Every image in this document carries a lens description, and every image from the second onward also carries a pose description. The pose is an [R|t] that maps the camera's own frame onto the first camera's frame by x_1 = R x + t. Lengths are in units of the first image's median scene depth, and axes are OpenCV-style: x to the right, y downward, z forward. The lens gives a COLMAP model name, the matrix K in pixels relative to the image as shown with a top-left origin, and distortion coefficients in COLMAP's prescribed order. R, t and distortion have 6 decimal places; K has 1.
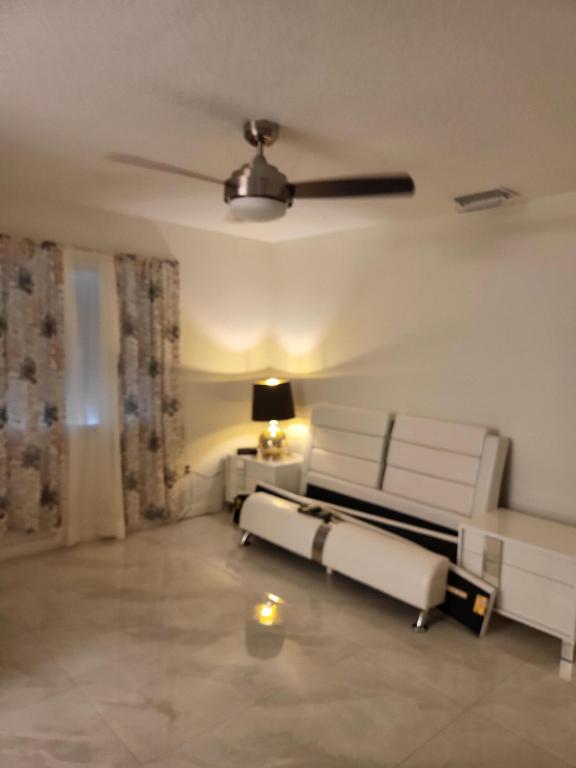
lens RADIAL K [[530.1, 0, 283.1], [0, 530.1, 390.4], [0, 0, 1]] dist [0.043939, -0.038917]
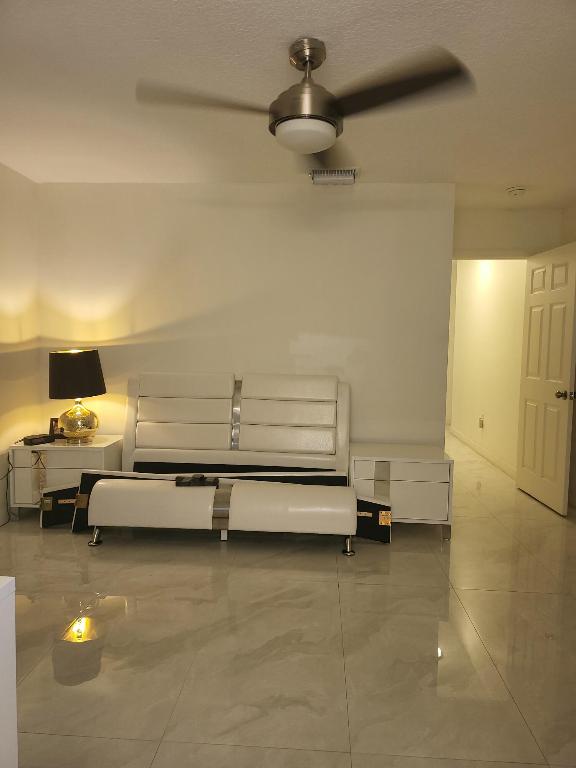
lens RADIAL K [[530.1, 0, 281.6], [0, 530.1, 377.6], [0, 0, 1]] dist [0.043939, -0.038917]
pose [[0.719651, -0.057740, 0.691931, -0.386224], [0.061711, 0.997911, 0.019090, 0.032285], [-0.691589, 0.028962, 0.721711, 0.186092]]
